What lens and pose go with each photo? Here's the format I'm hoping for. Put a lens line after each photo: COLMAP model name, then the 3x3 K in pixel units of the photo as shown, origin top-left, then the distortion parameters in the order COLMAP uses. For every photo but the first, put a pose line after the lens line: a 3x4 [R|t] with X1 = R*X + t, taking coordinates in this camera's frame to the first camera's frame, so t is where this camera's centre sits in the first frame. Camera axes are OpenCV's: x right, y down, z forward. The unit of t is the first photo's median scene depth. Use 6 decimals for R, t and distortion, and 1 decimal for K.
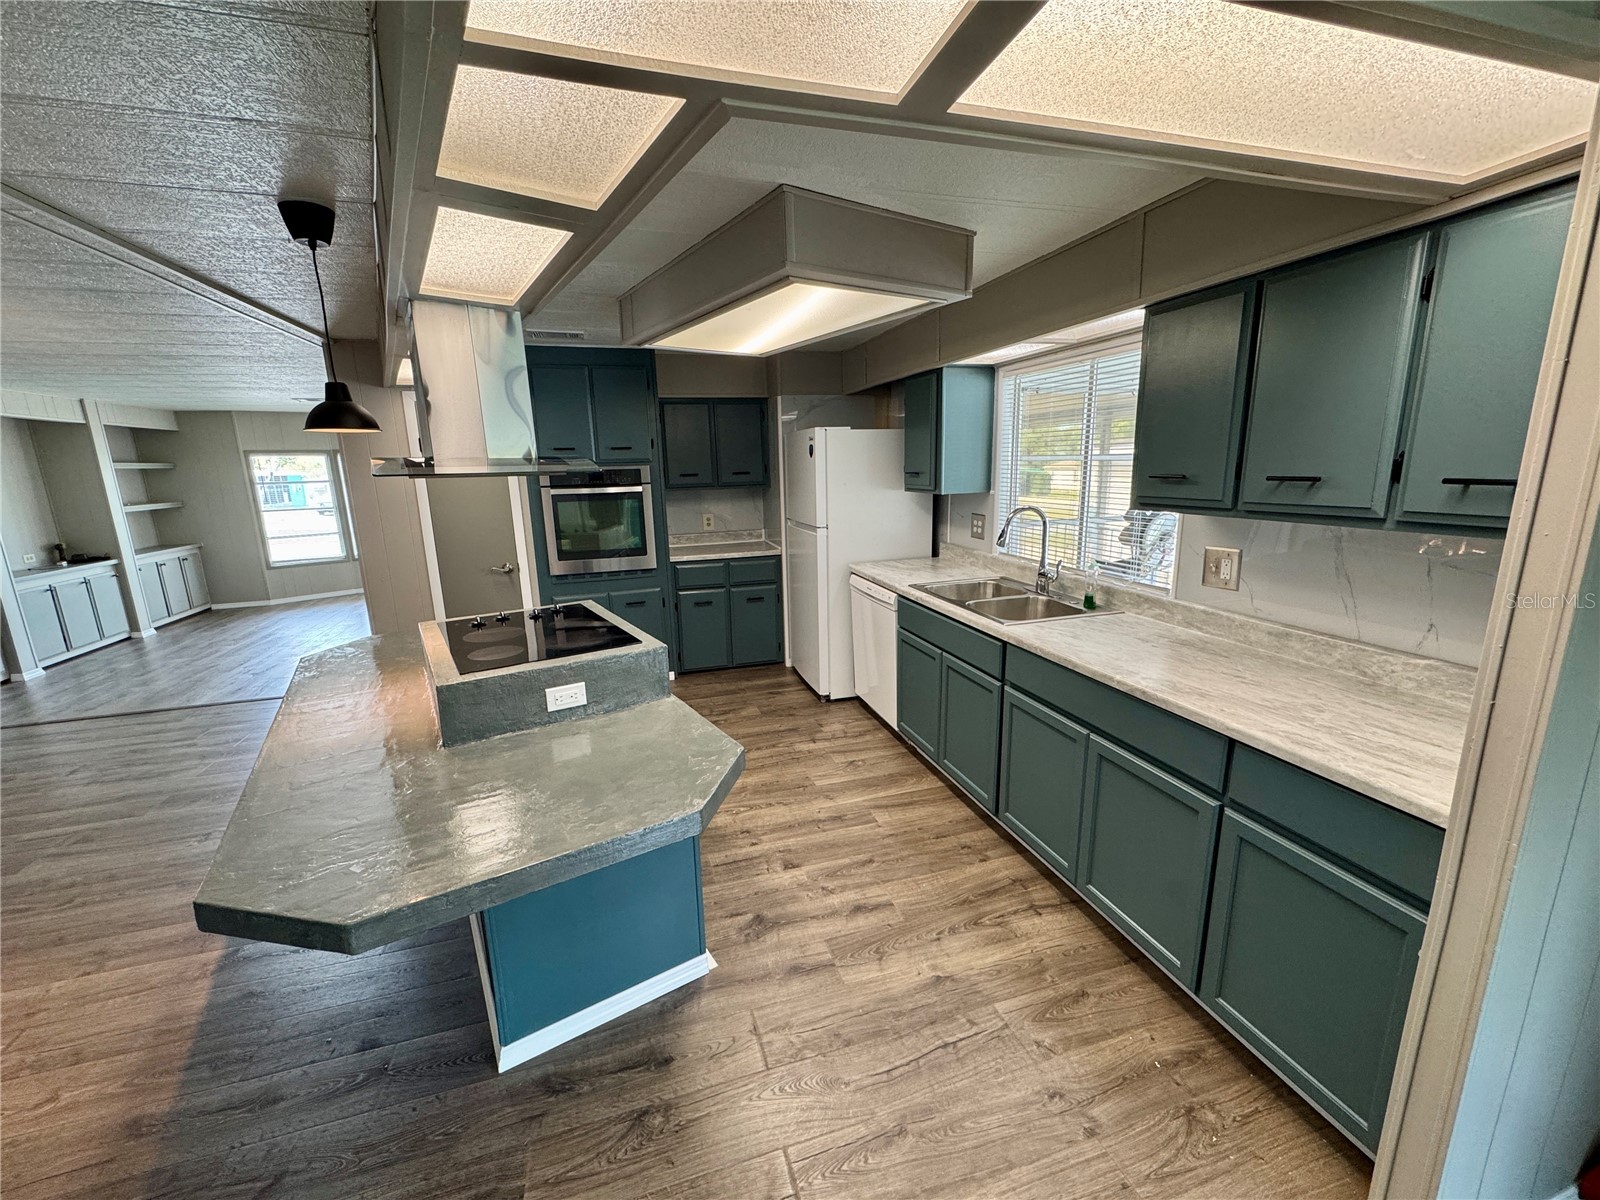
lens RADIAL K [[636.0, 0, 805.2], [0, 636.0, 601.7], [0, 0, 1]] dist [0.000466, -0.000333]
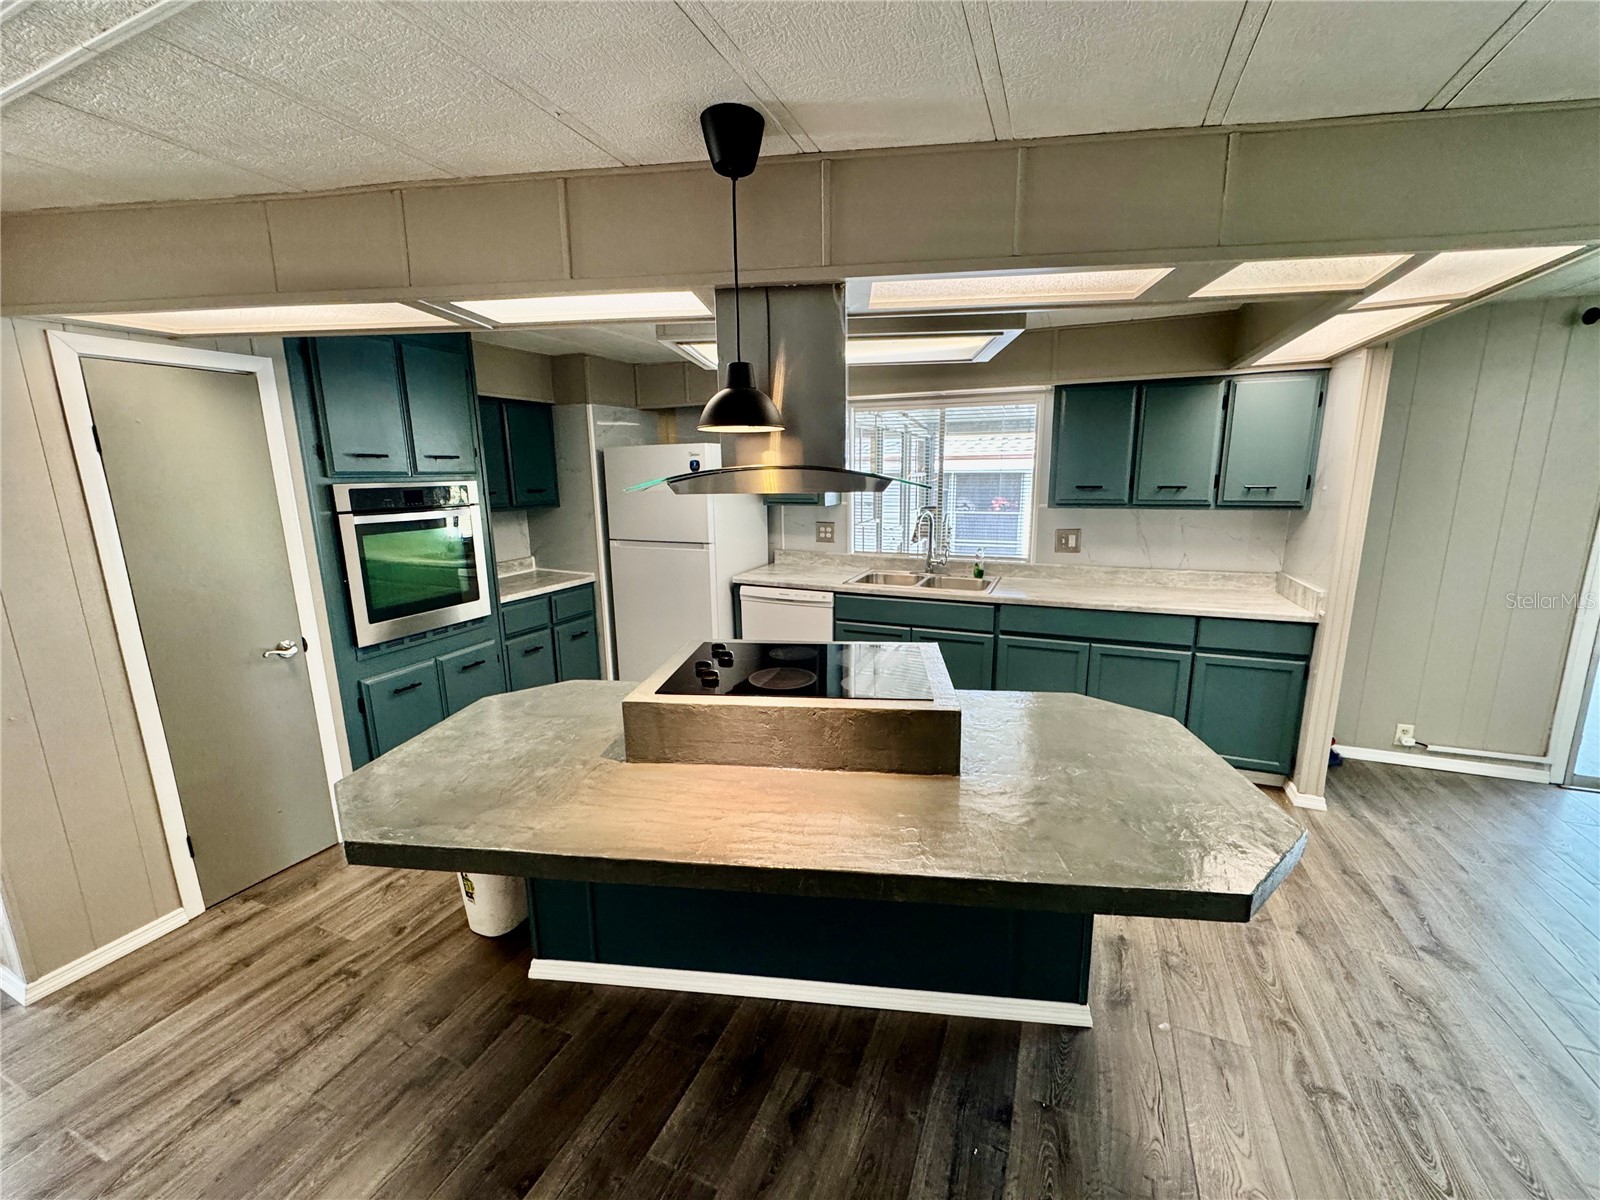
lens RADIAL K [[636.0, 0, 804.2], [0, 636.0, 597.8], [0, 0, 1]] dist [0.000466, -0.000333]
pose [[0.641061, -0.134985, 0.755526, -1.240208], [0.160994, 0.986161, 0.039588, -0.092177], [-0.750415, 0.096257, 0.653921, 0.473622]]
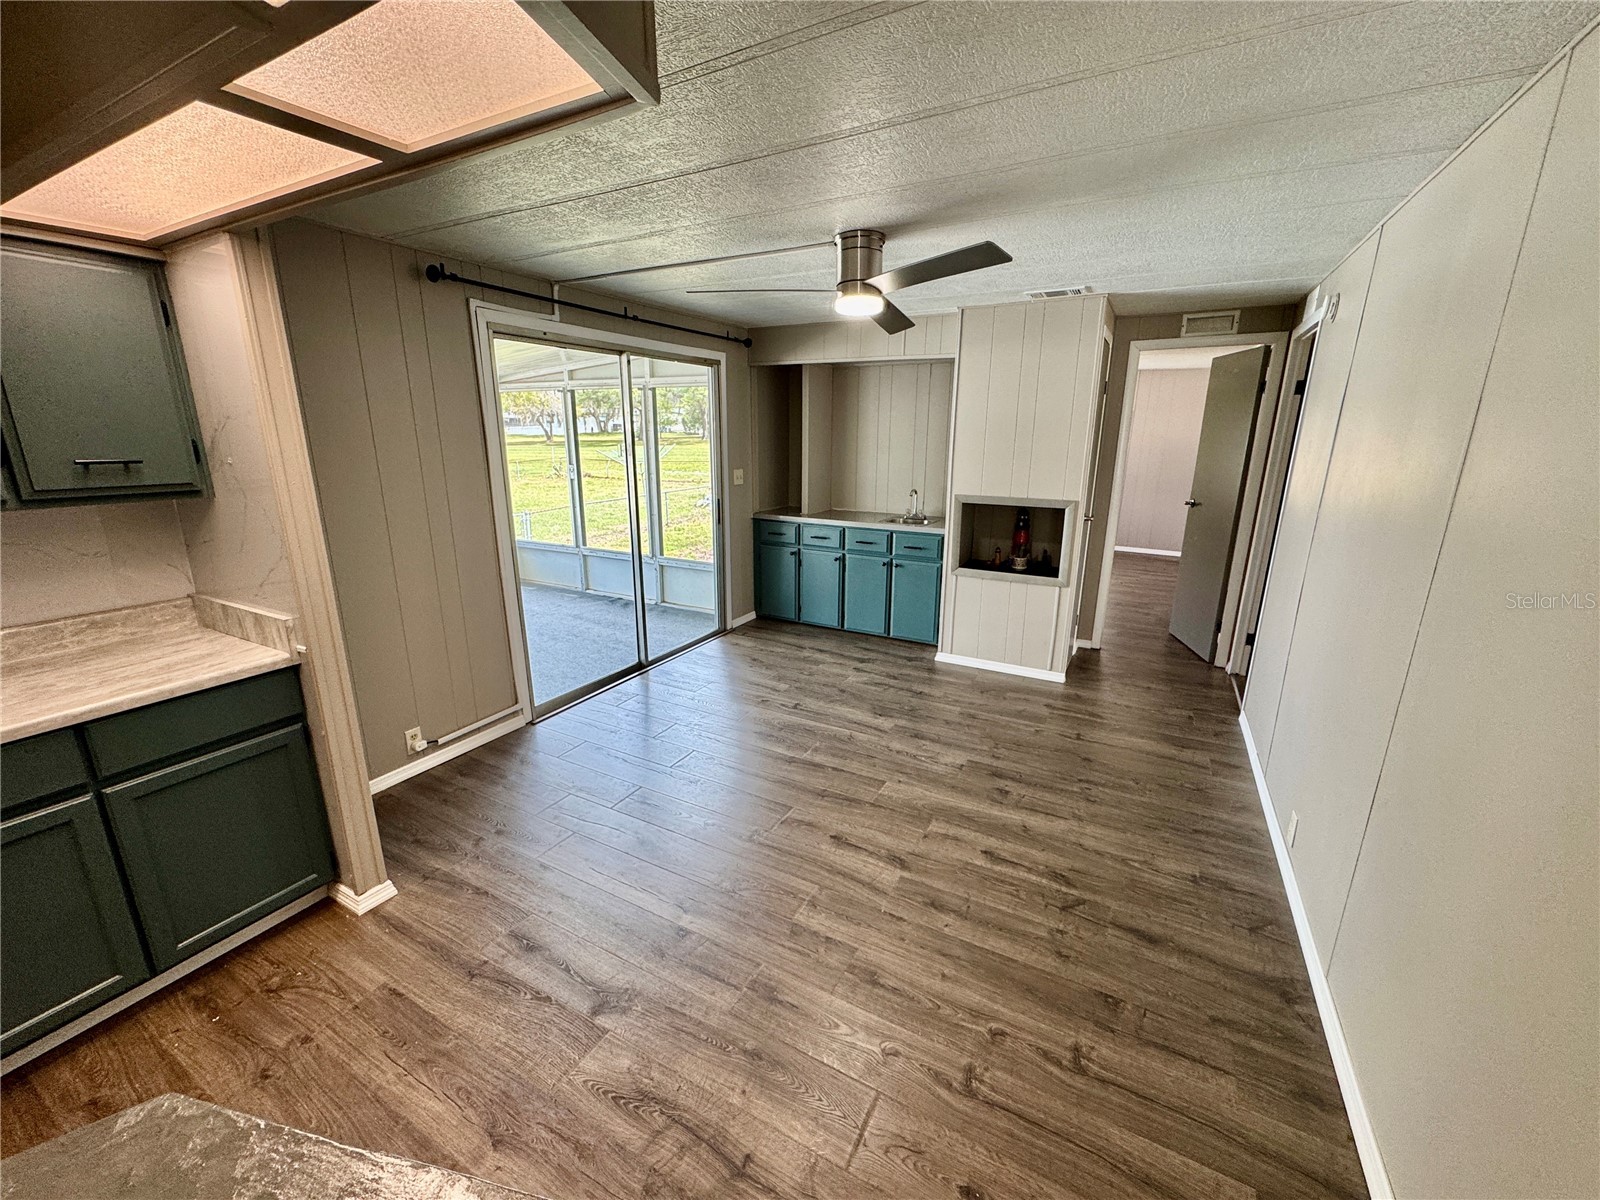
lens RADIAL K [[636.0, 0, 797.7], [0, 636.0, 600.0], [0, 0, 1]] dist [0.000466, -0.000333]
pose [[-0.697711, -0.164541, 0.697227, -0.600641], [0.162737, 0.911416, 0.377938, -0.121254], [-0.697651, 0.377156, -0.609128, 0.571393]]
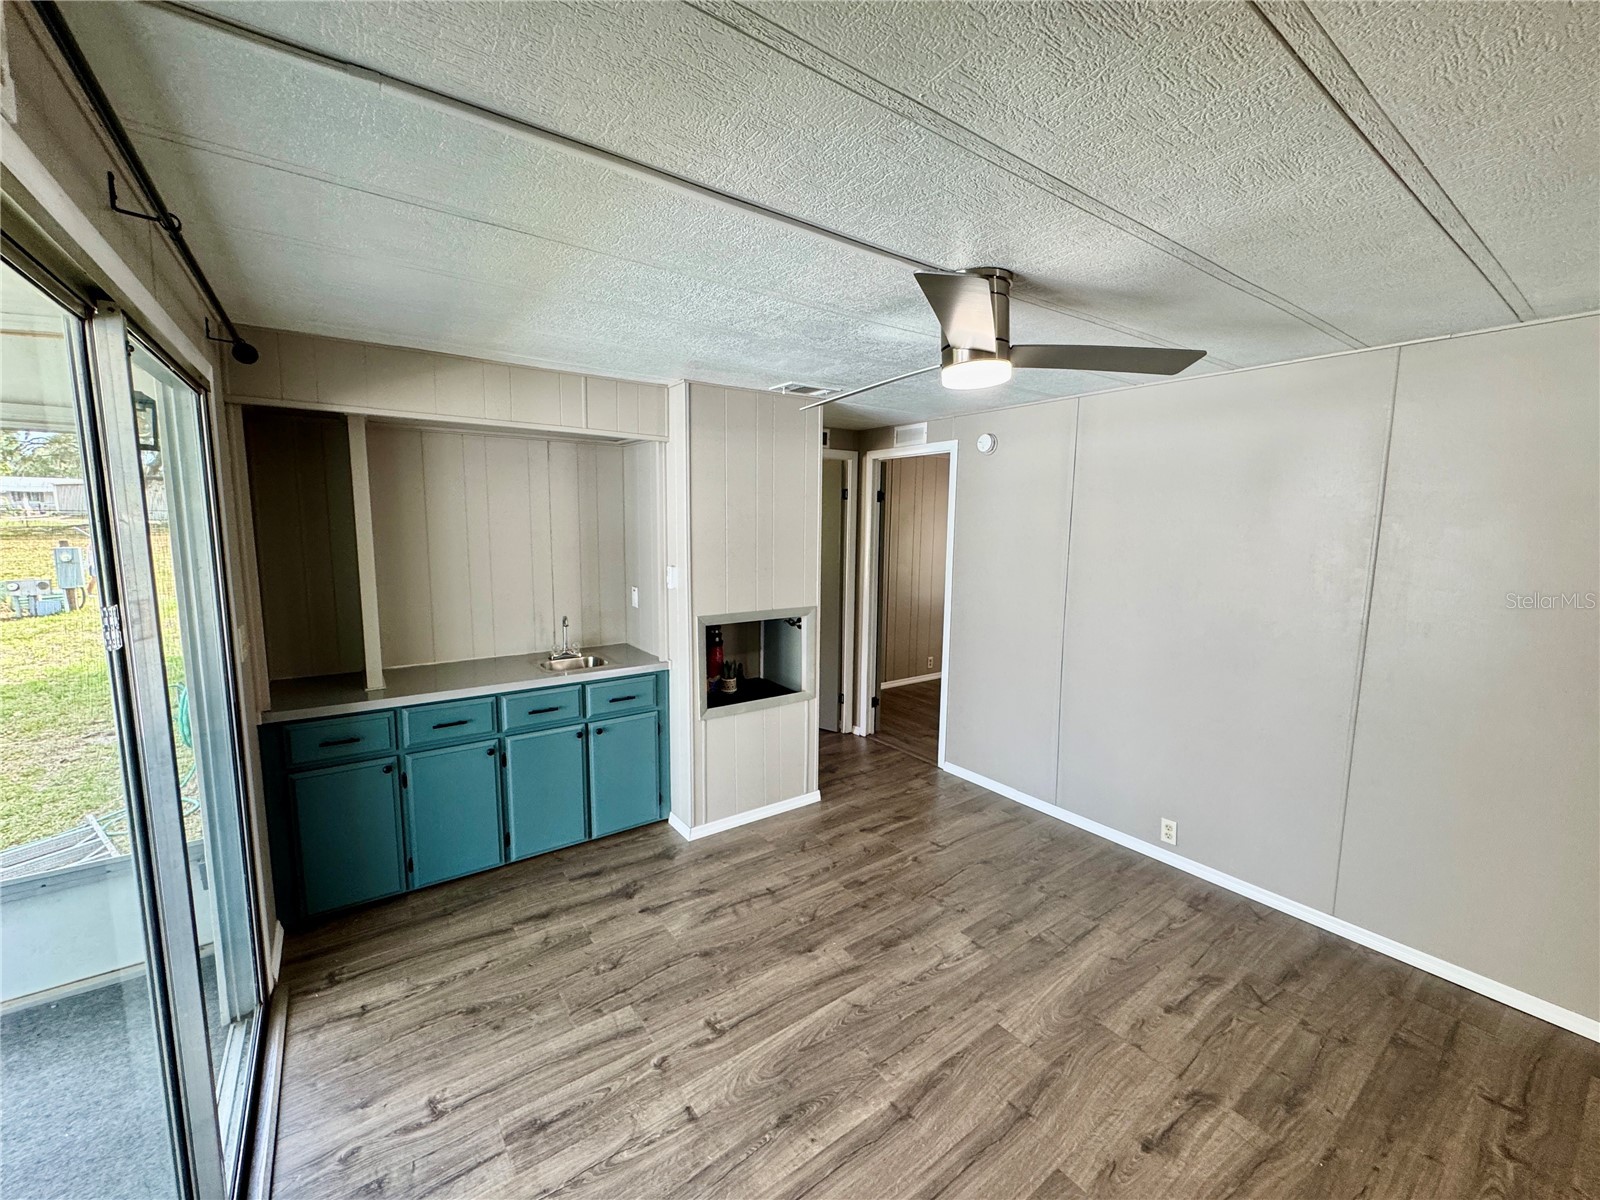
lens RADIAL K [[636.0, 0, 798.3], [0, 636.0, 604.0], [0, 0, 1]] dist [0.000466, -0.000333]
pose [[-0.945391, 0.056791, -0.320952, 0.808217], [-0.055461, 0.942314, 0.330104, -0.133341], [0.321185, 0.329878, -0.887705, 0.291688]]
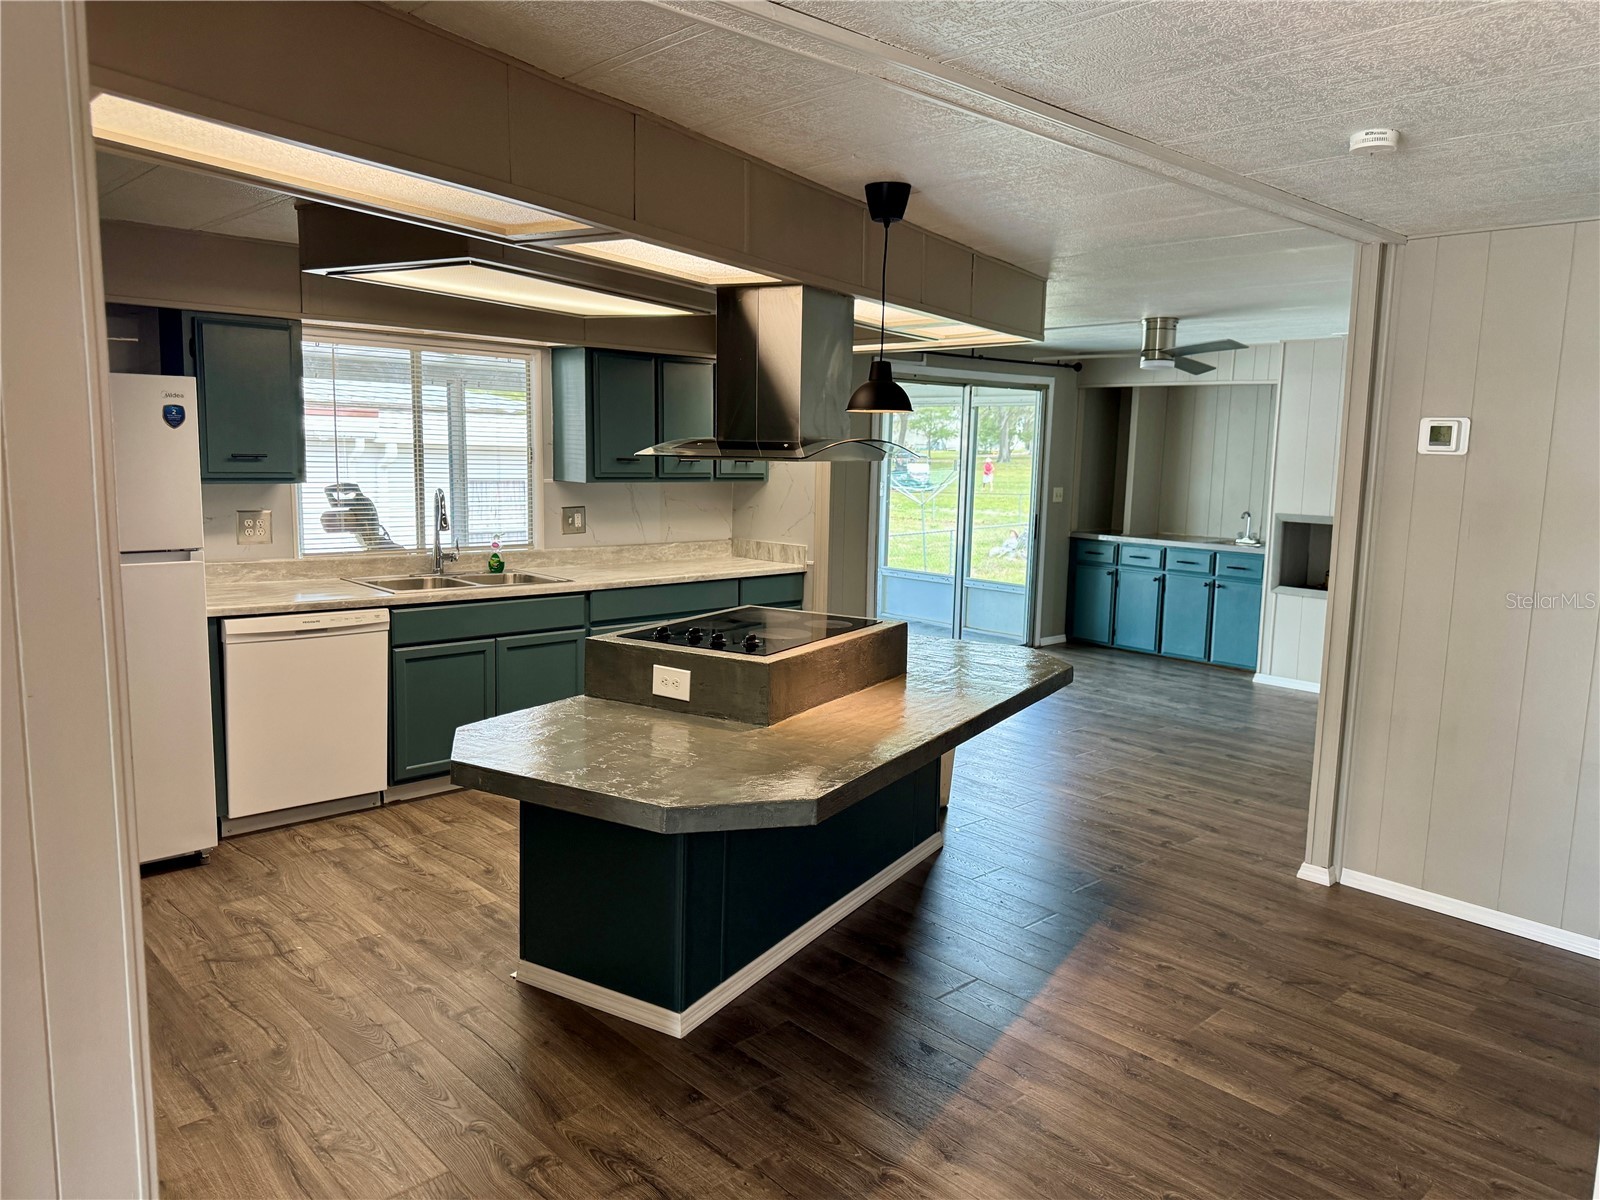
lens RADIAL K [[1118.4, 0, 769.3], [0, 1118.4, 603.1], [0, 0, 1]] dist [0.038015, -0.046126]
pose [[-0.419548, -0.113071, 0.900664, -2.161582], [0.182504, 0.961443, 0.205715, -0.360868], [-0.889198, 0.250682, -0.382735, 1.835415]]
